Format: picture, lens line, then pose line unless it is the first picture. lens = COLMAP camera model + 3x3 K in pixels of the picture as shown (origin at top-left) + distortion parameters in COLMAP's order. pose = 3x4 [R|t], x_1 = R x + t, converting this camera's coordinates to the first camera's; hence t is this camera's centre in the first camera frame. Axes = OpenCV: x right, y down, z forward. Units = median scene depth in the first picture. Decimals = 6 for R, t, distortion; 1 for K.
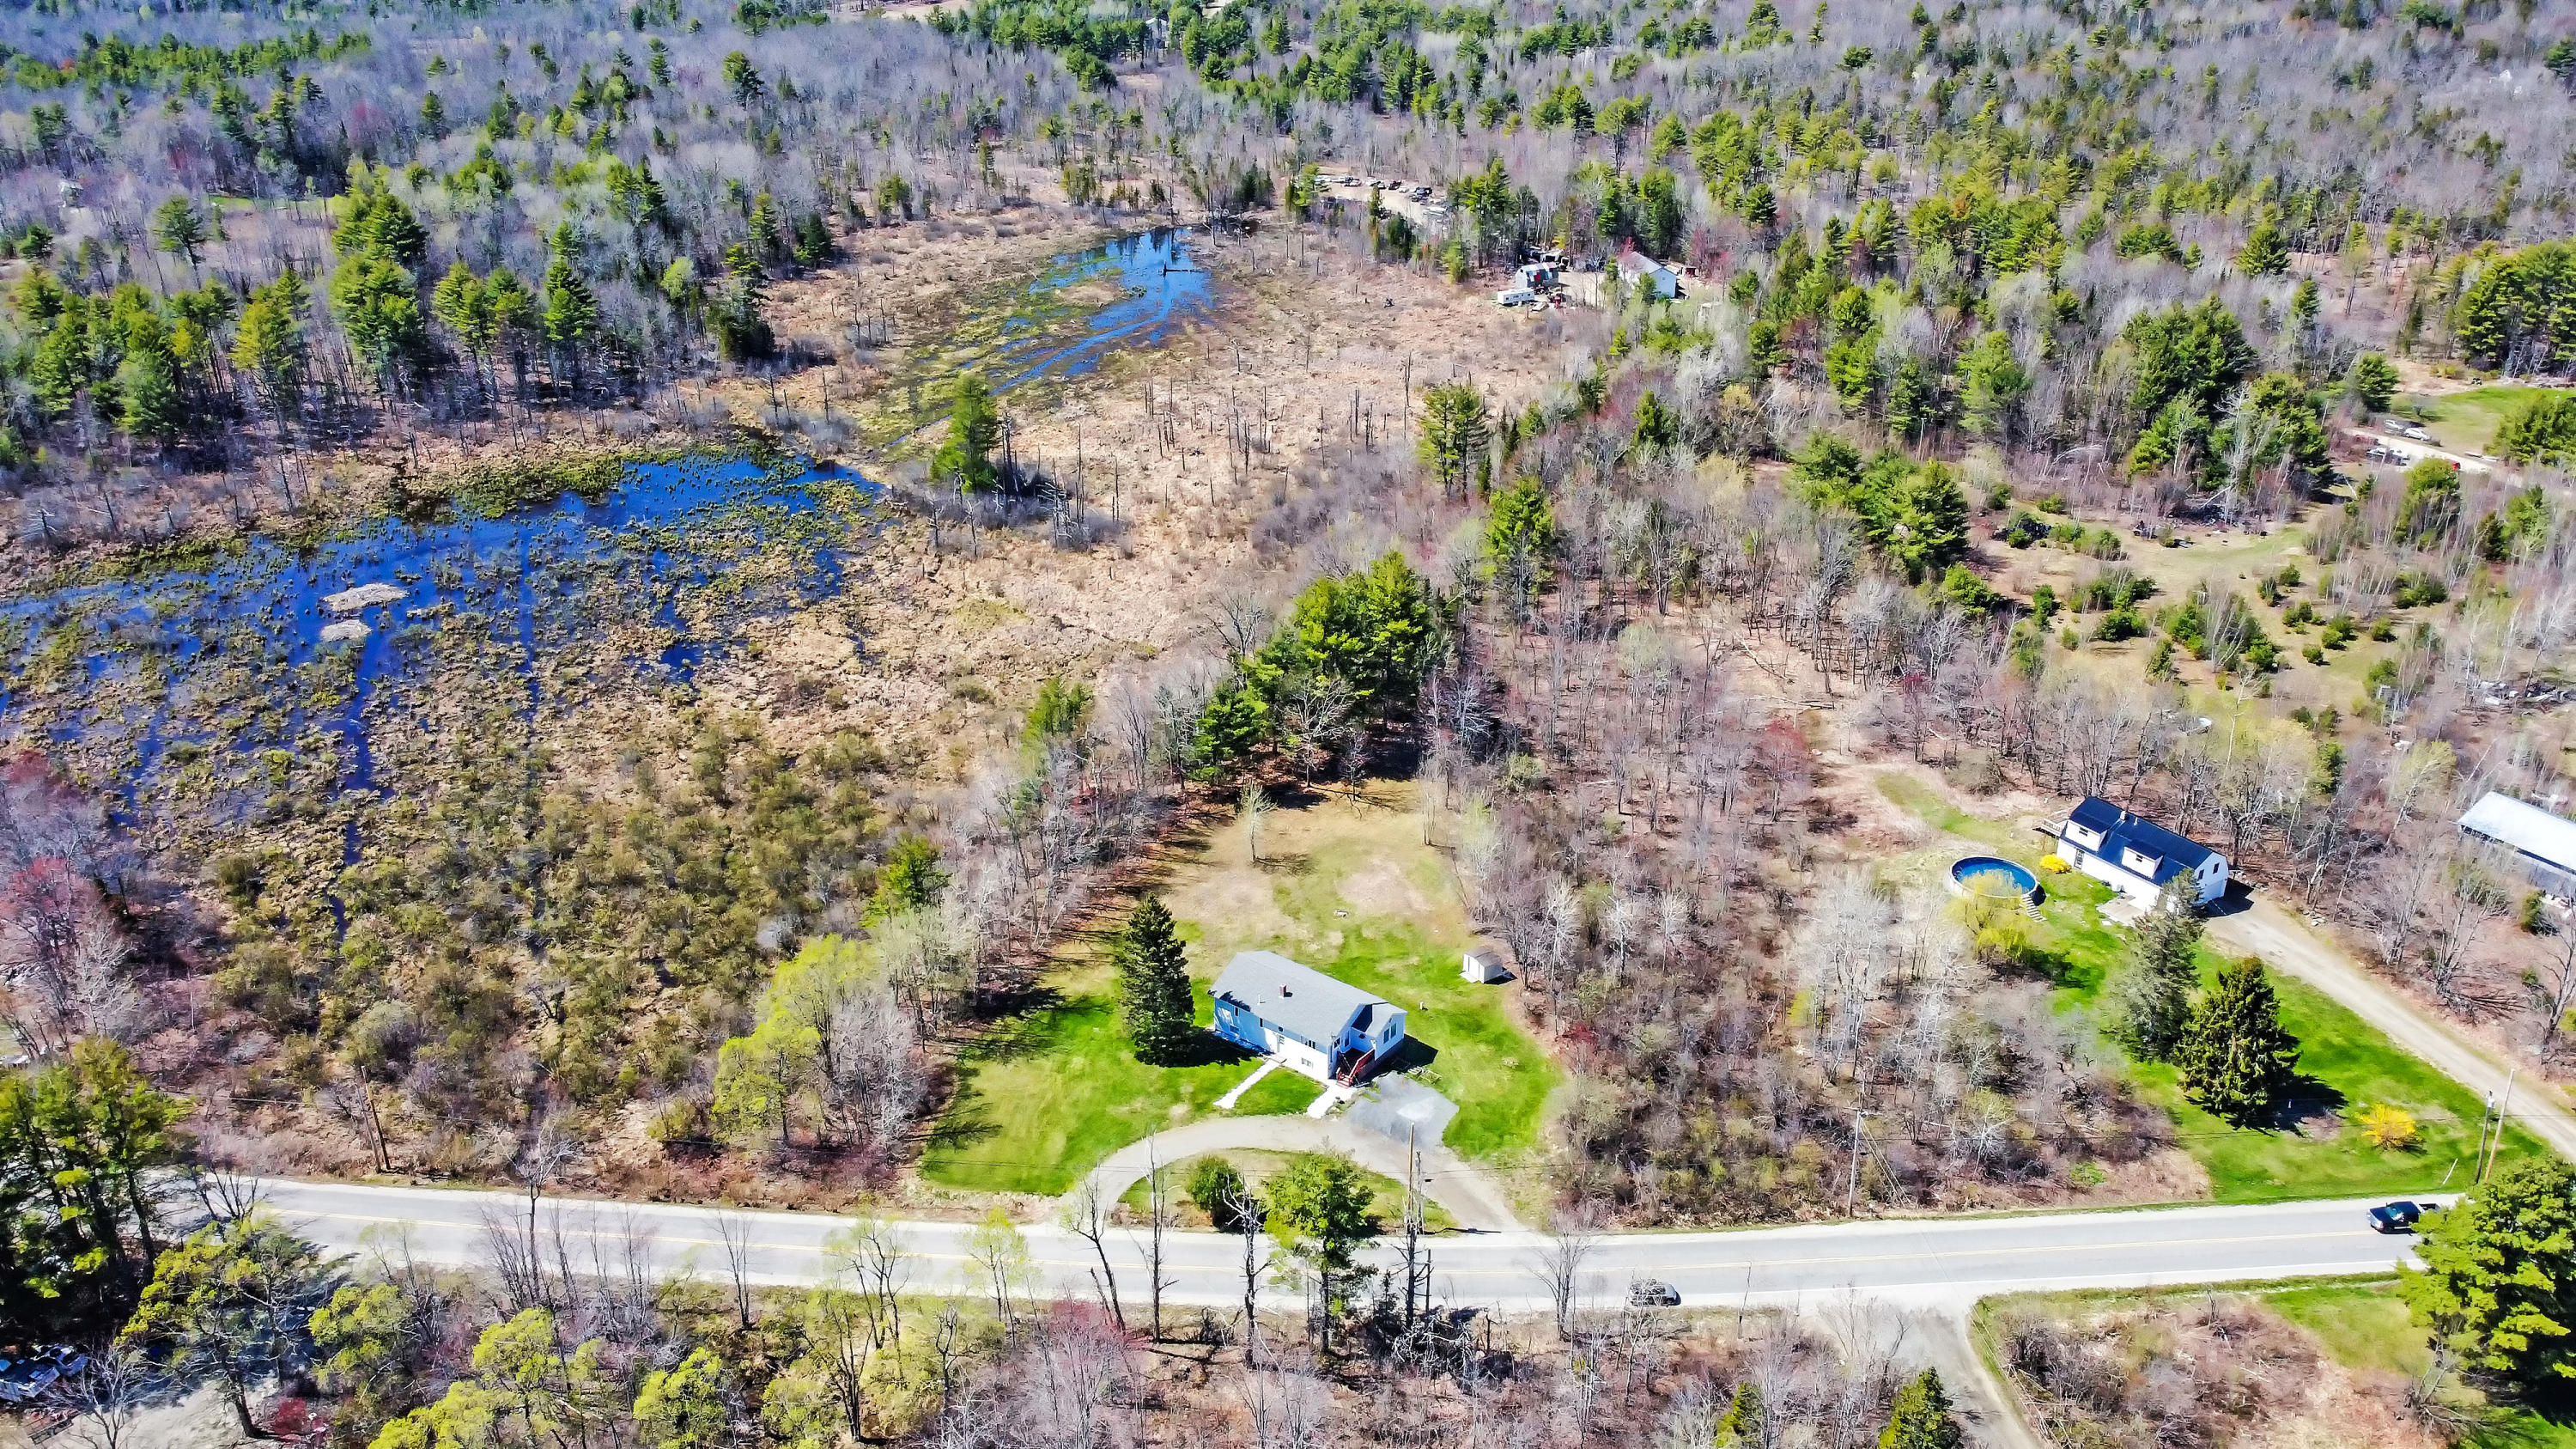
lens RADIAL K [[1897.5, 0, 1326.3], [0, 1897.5, 722.4], [0, 0, 1]] dist [0.005903, -0.007249]
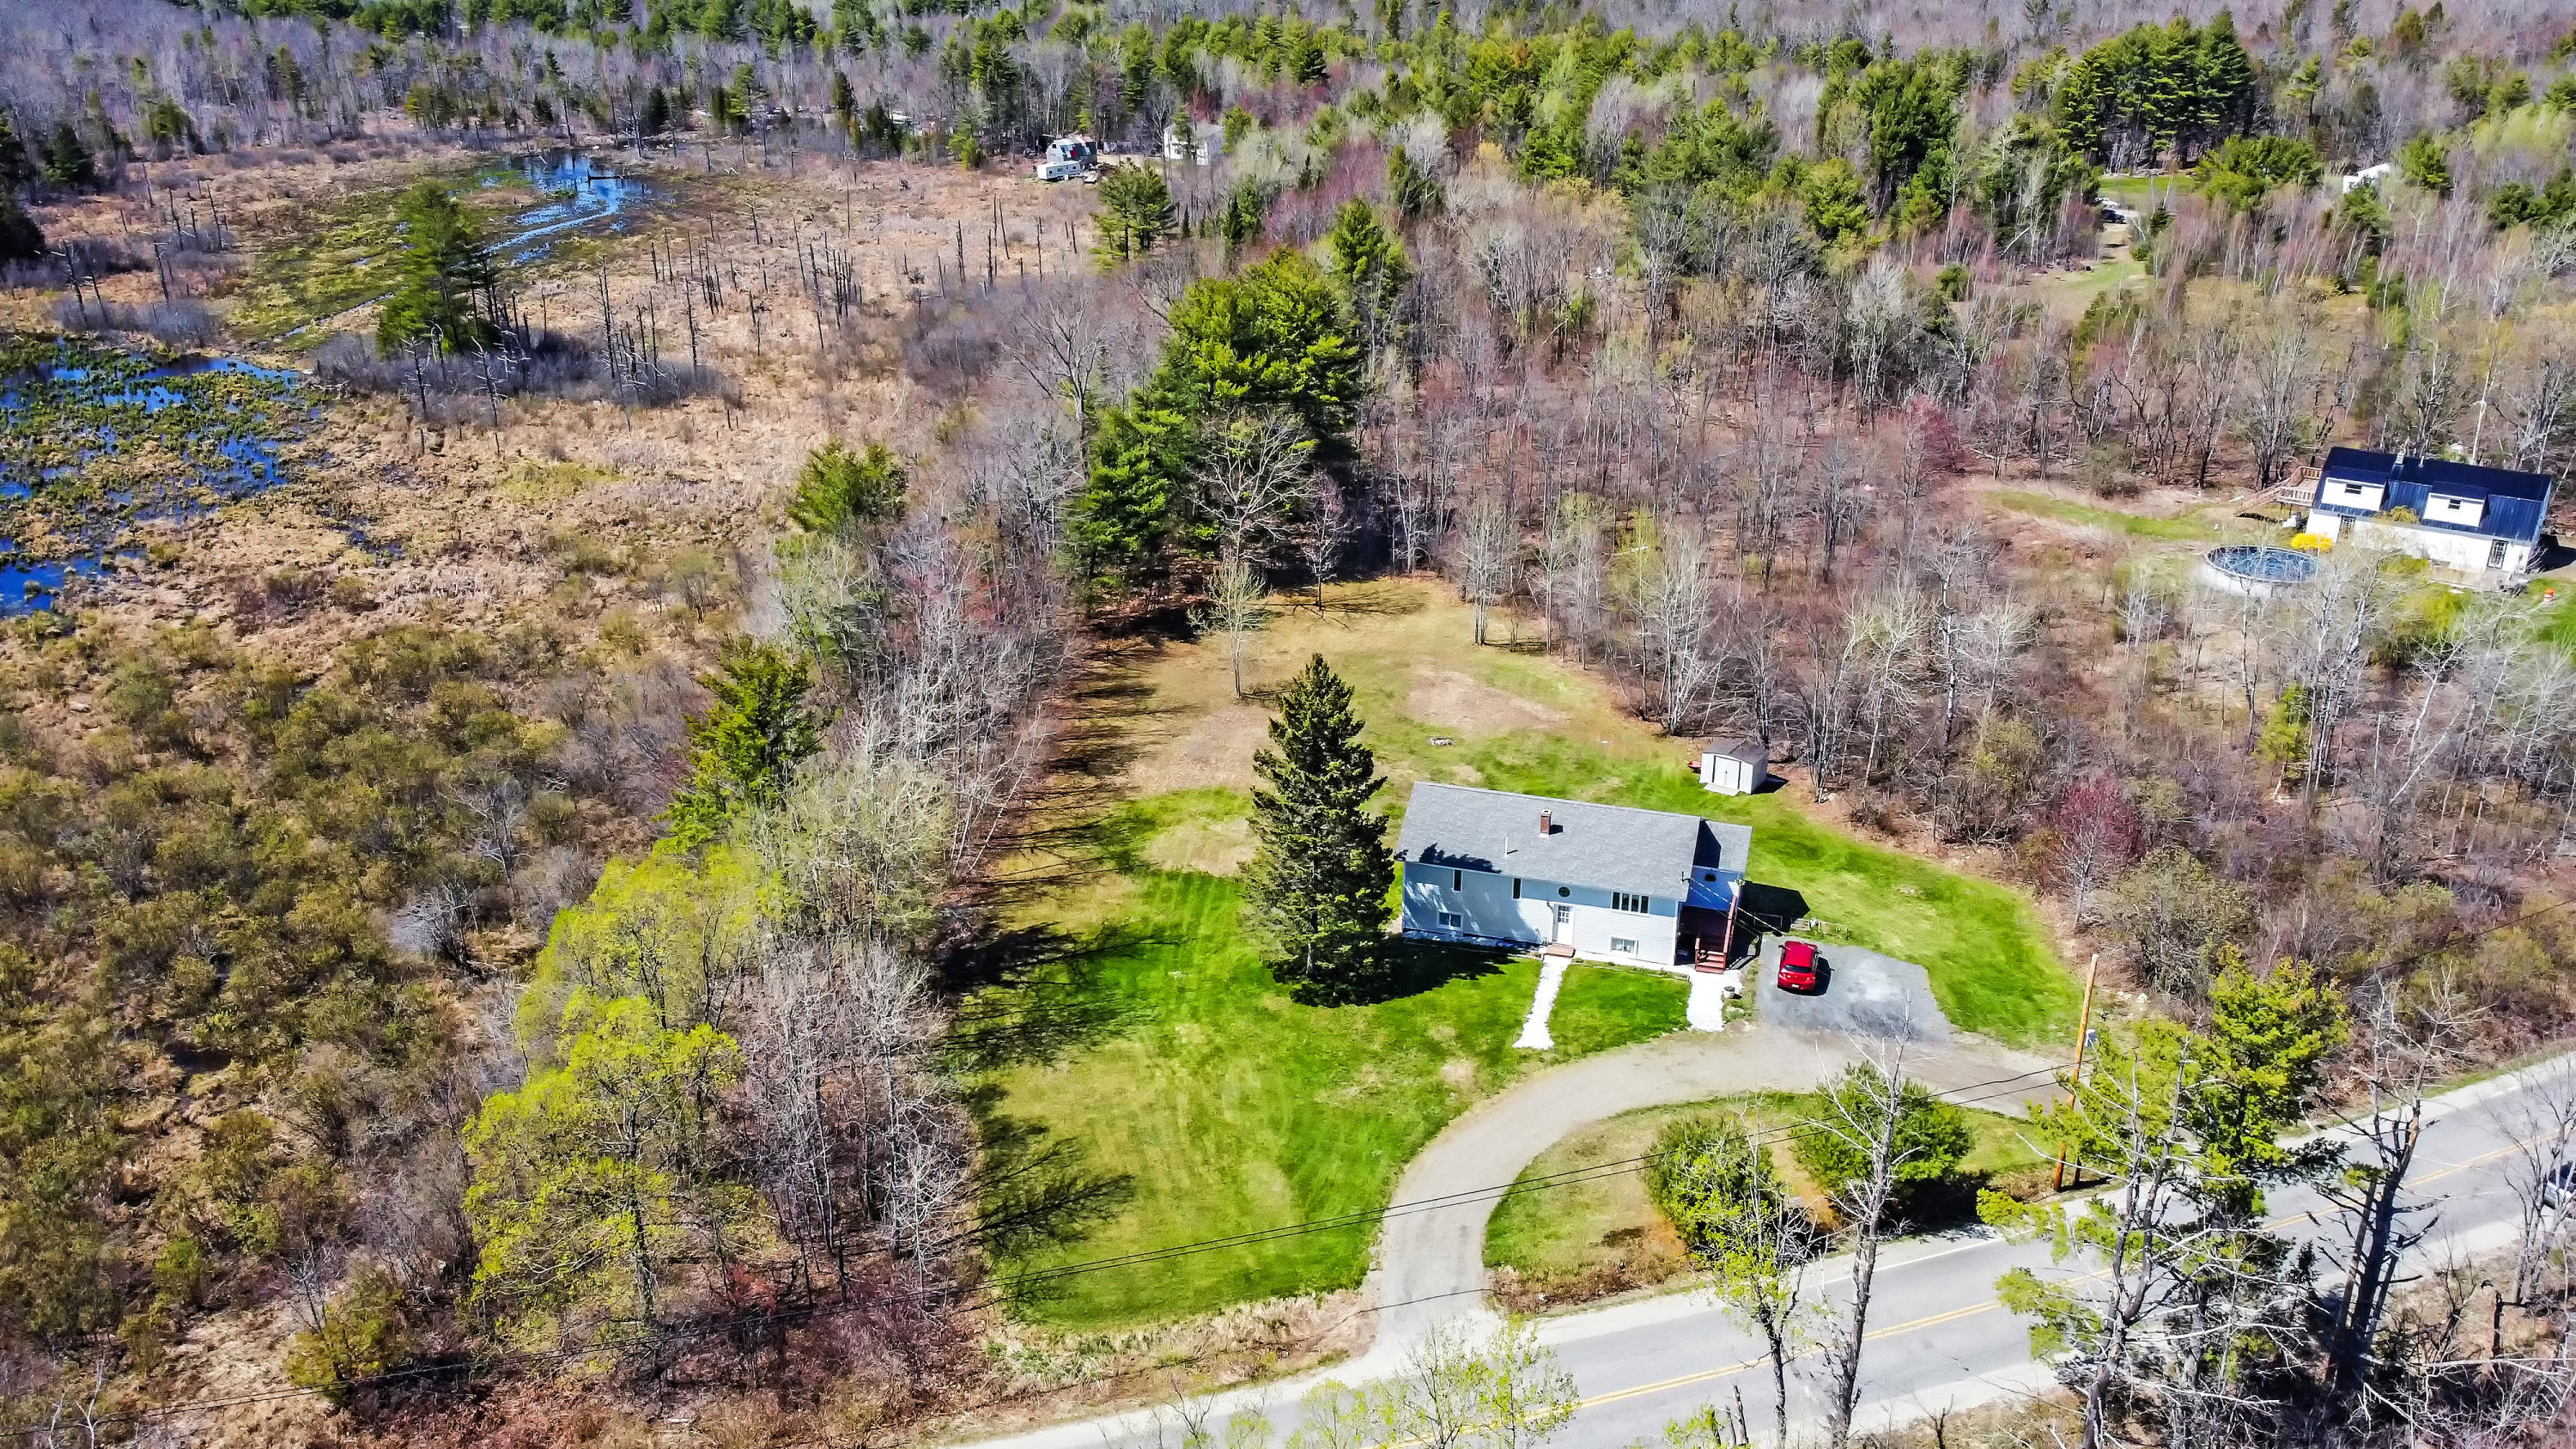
lens RADIAL K [[1917.5, 0, 1287.1], [0, 1917.5, 711.2], [0, 0, 1]] dist [0.014131, -0.019843]
pose [[0.939880, -0.138094, 0.312339, -0.169107], [0.154891, 0.987491, -0.029497, 0.077929], [-0.304359, 0.076102, 0.949513, 0.346772]]
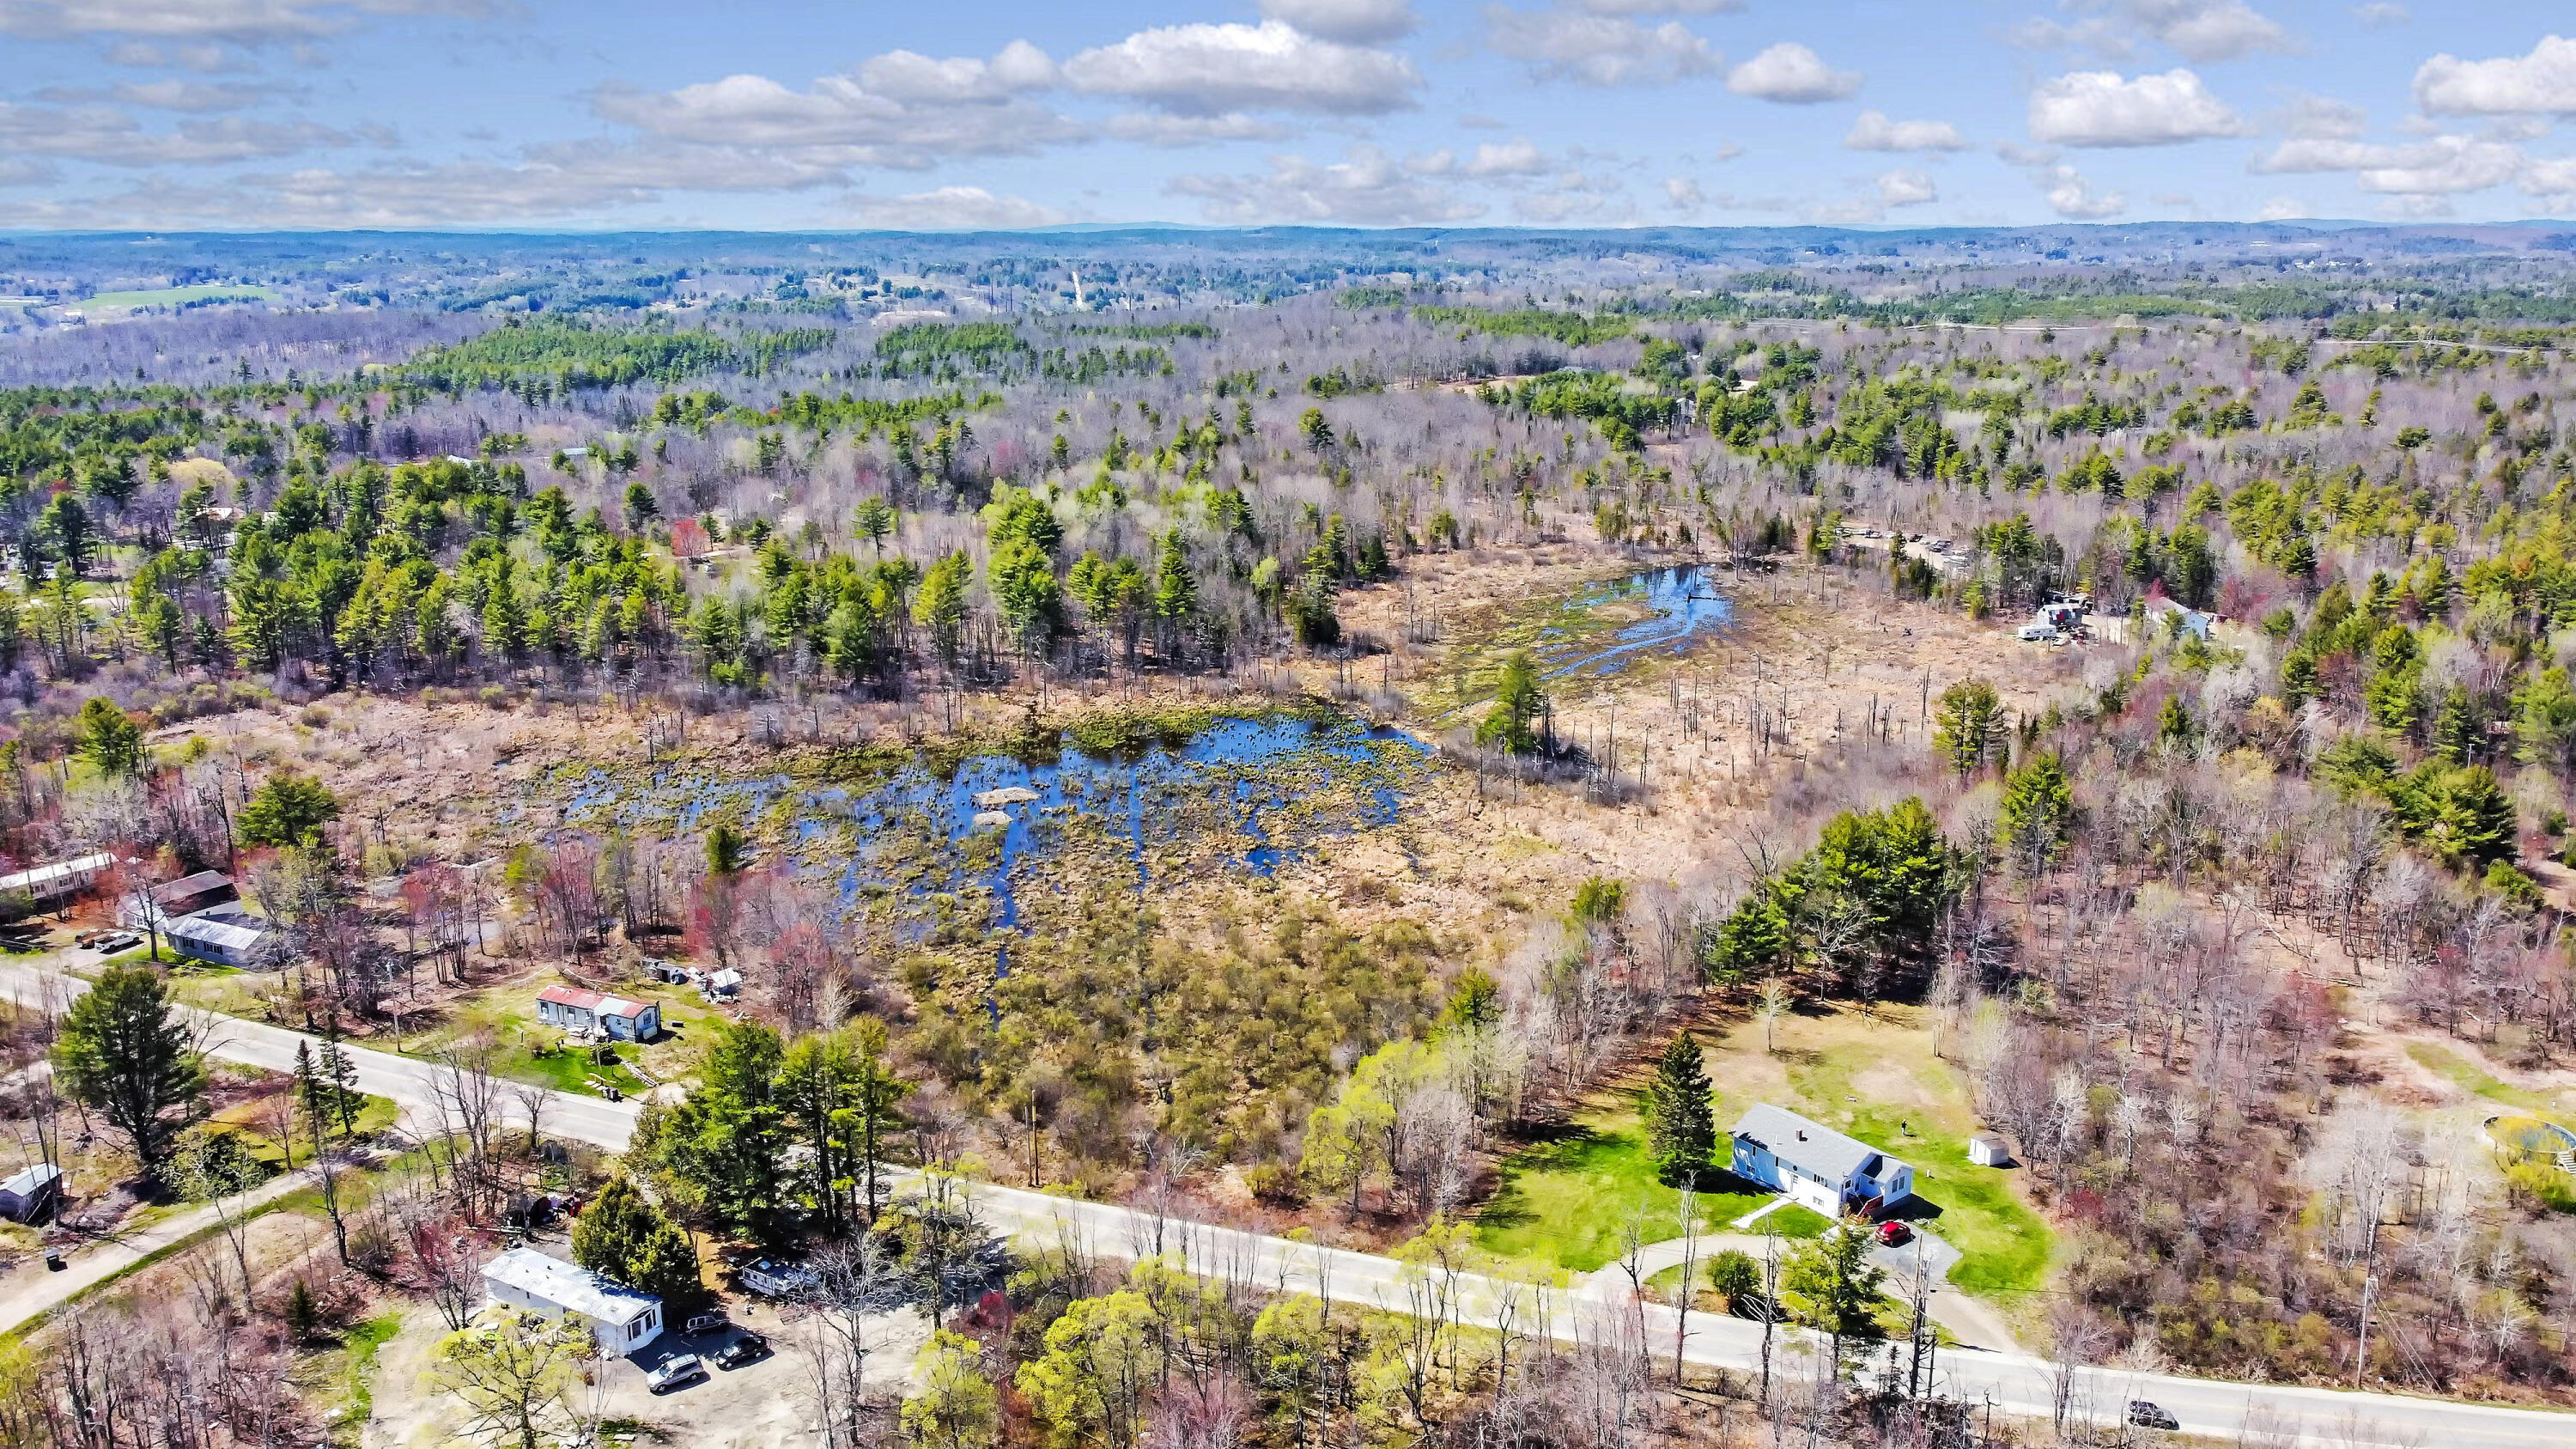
lens RADIAL K [[1926.4, 0, 1336.1], [0, 1926.4, 729.0], [0, 0, 1]] dist [0.013832, -0.021653]
pose [[0.967994, 0.058017, -0.244177, -0.015718], [-0.104551, 0.977693, -0.182169, 0.096525], [0.228161, 0.201867, 0.952466, -0.117005]]
